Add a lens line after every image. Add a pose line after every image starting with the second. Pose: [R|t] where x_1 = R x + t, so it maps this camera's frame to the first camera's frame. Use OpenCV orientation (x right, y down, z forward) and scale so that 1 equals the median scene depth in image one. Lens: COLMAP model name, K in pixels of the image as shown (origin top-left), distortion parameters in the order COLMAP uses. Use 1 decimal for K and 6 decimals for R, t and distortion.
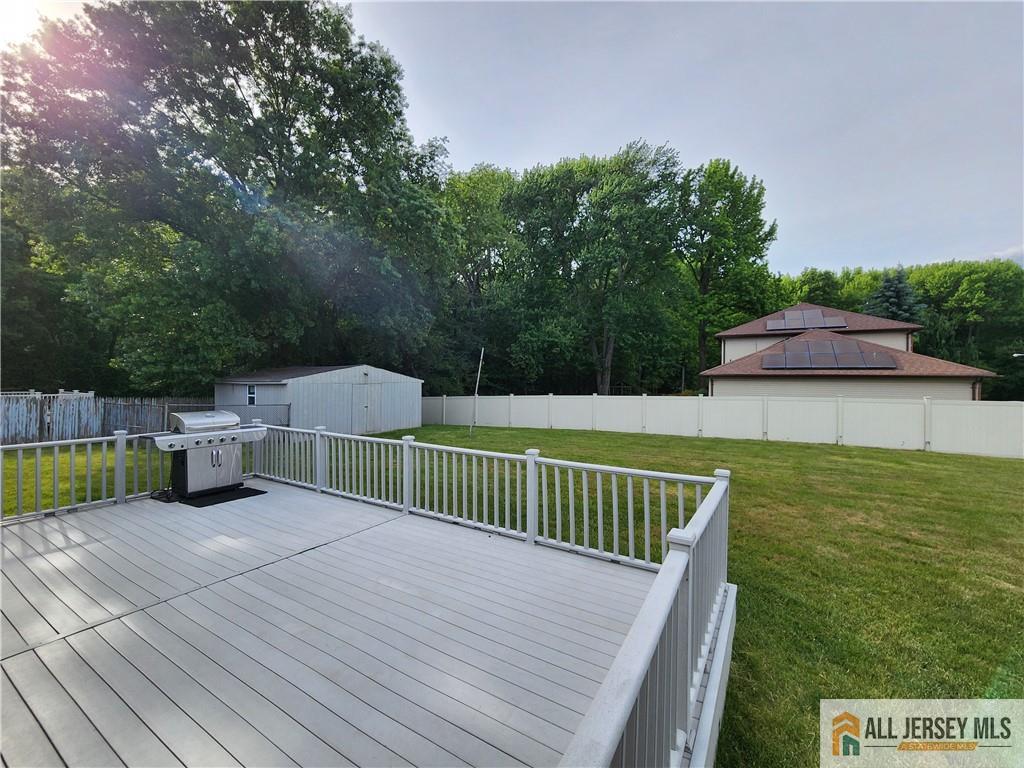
lens RADIAL K [[424.9, 0, 515.0], [0, 424.9, 382.7], [0, 0, 1]] dist [-0.002551, -0.000215]
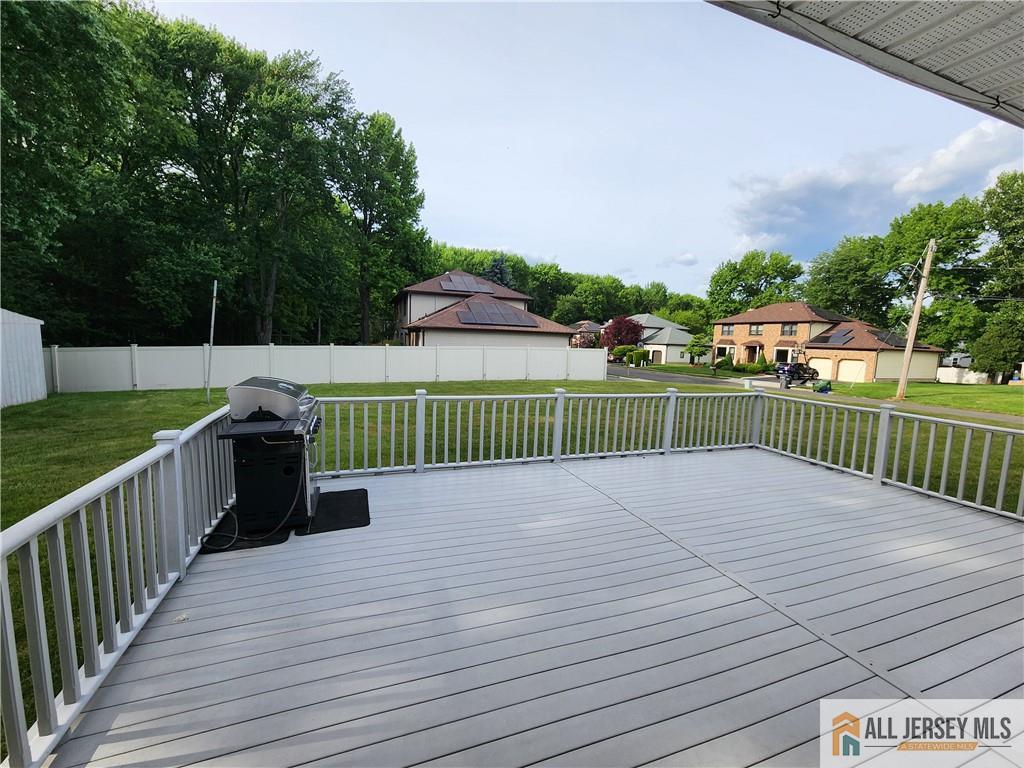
lens RADIAL K [[424.9, 0, 512.1], [0, 424.9, 384.4], [0, 0, 1]] dist [-0.002551, -0.000215]
pose [[0.623059, -0.072710, 0.778788, -0.191966], [-0.024953, 0.993315, 0.112702, 0.000113], [-0.781777, -0.089653, 0.617080, 0.077815]]
